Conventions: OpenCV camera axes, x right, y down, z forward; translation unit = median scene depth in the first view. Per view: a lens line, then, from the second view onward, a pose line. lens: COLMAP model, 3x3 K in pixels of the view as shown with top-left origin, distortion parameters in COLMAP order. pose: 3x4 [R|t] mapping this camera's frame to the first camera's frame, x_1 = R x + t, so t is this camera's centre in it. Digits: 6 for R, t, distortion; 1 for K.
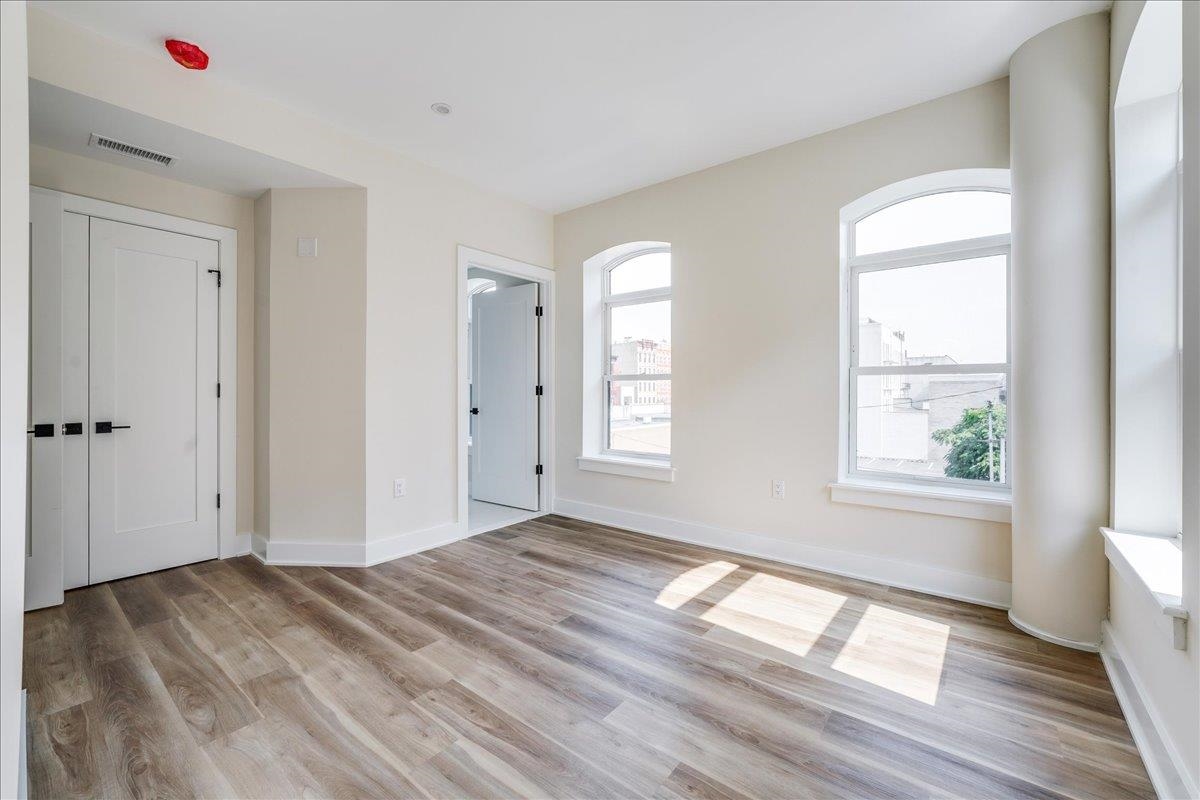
lens RADIAL K [[486.8, 0, 596.1], [0, 486.8, 393.4], [0, 0, 1]] dist [-0.000668, 0.000007]
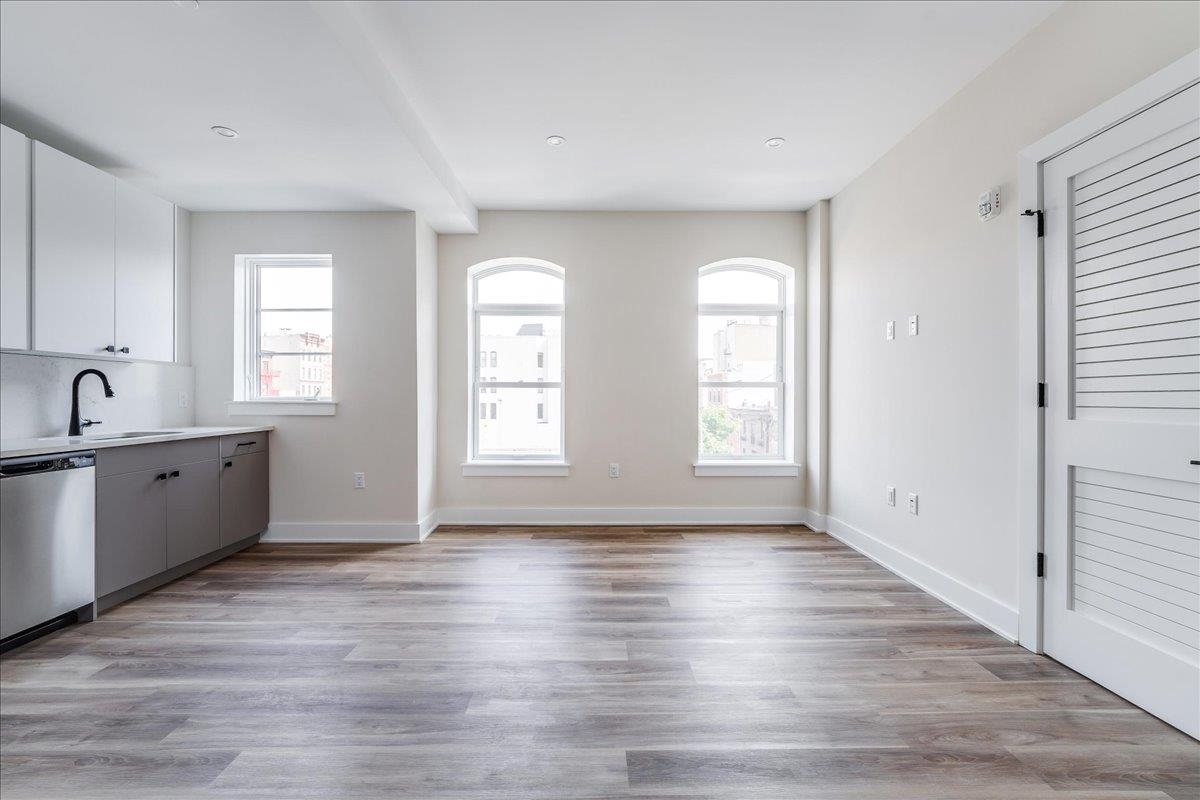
lens RADIAL K [[501.3, 0, 598.5], [0, 501.3, 400.3], [0, 0, 1]] dist [-0.010215, 0.000378]
pose [[0.772036, -0.001282, 0.635578, -0.601803], [-0.000812, 0.999995, 0.003002, -0.000933], [-0.635579, -0.002834, 0.772031, 0.041800]]
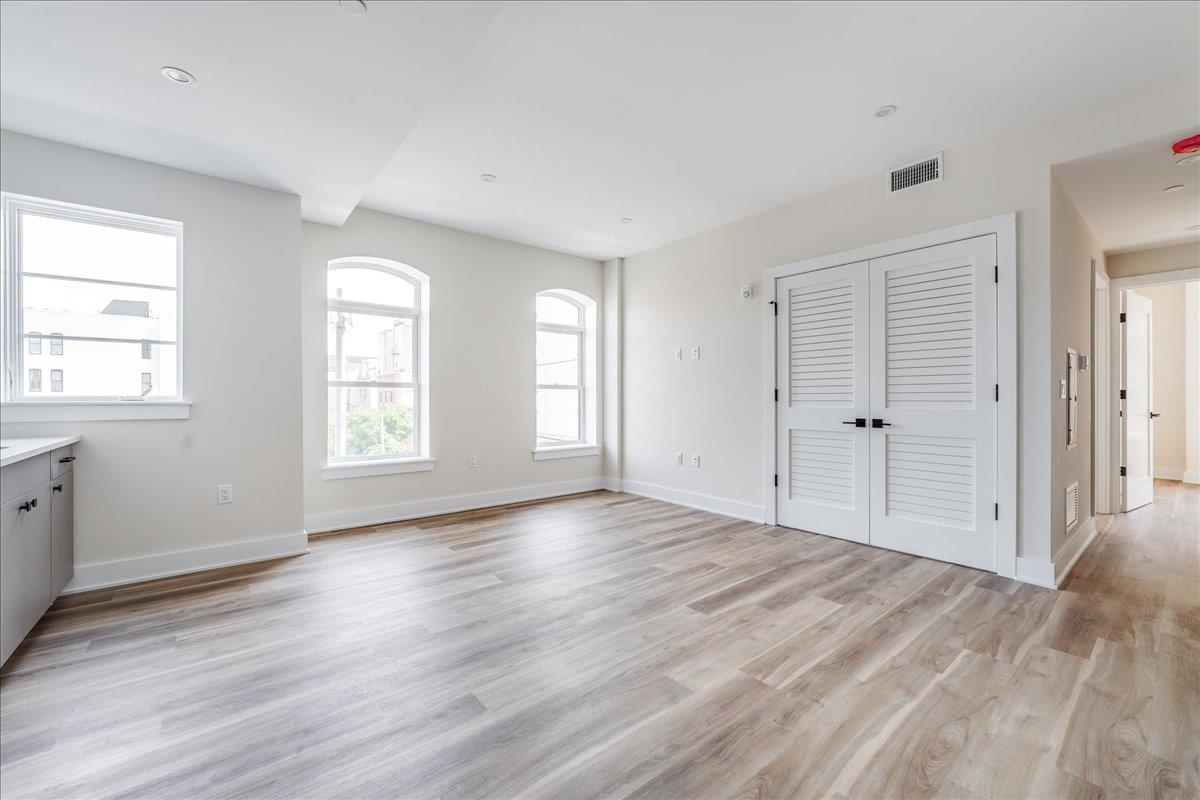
lens RADIAL K [[482.4, 0, 600.0], [0, 482.4, 400.0], [0, 0, 1]] dist [-0.009274, 0.000105]
pose [[0.207578, -0.003415, 0.978212, -1.063326], [0.002826, 0.999992, 0.002891, 0.001650], [-0.978214, 0.002164, 0.207586, 0.363852]]
